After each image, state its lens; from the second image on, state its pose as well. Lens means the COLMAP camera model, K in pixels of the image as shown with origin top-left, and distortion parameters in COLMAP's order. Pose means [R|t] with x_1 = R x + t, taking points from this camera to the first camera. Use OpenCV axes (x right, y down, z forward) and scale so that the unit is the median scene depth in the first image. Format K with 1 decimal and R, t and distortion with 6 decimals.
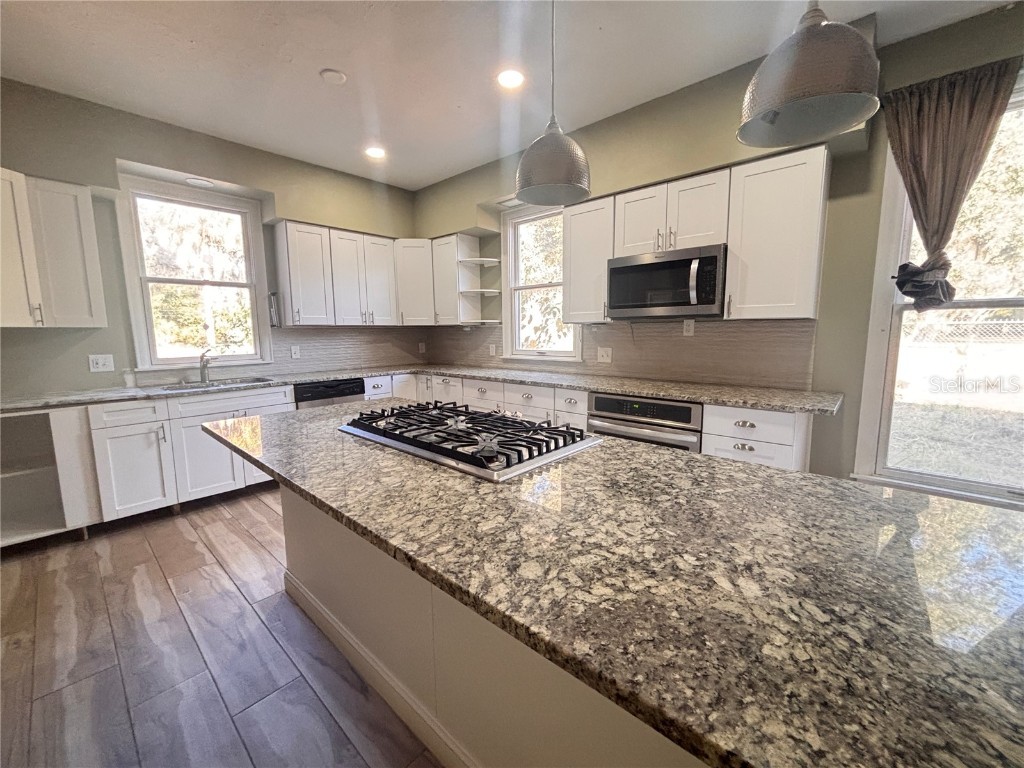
lens RADIAL K [[414.8, 0, 517.0], [0, 414.8, 380.8], [0, 0, 1]] dist [0.002209, -0.000361]
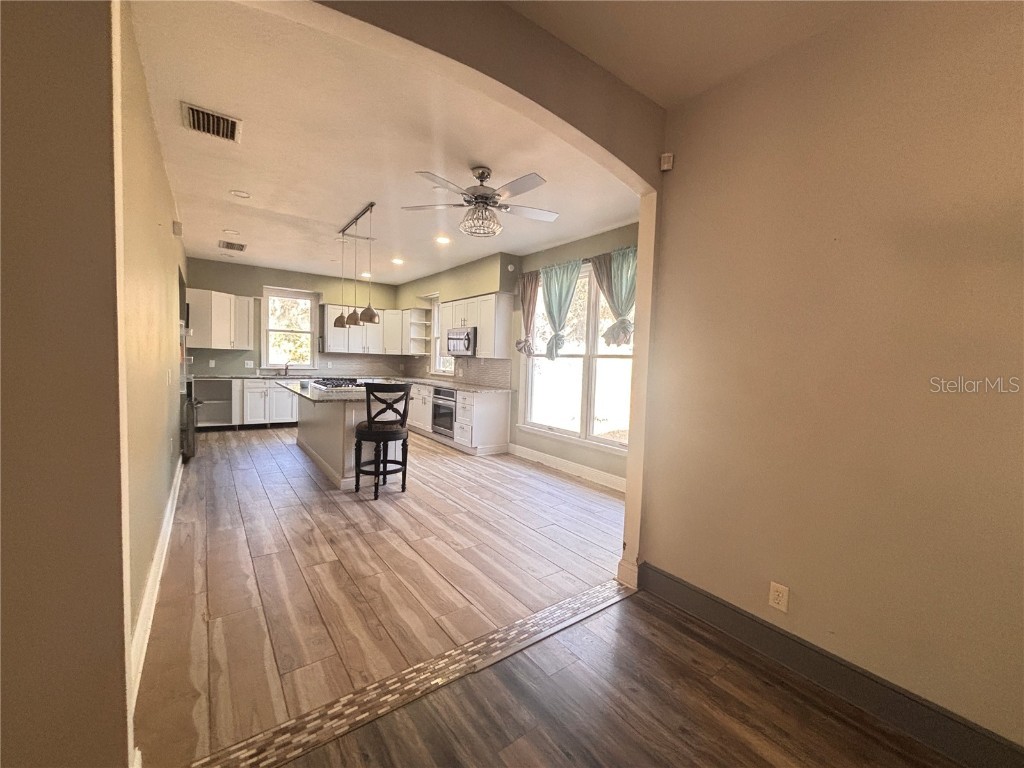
lens RADIAL K [[414.8, 0, 515.3], [0, 414.8, 382.2], [0, 0, 1]] dist [0.002209, -0.000361]
pose [[0.979551, 0.056132, -0.193207, 0.941643], [-0.069931, 0.995408, -0.065358, 0.104354], [0.188652, 0.077532, 0.978979, -1.010612]]
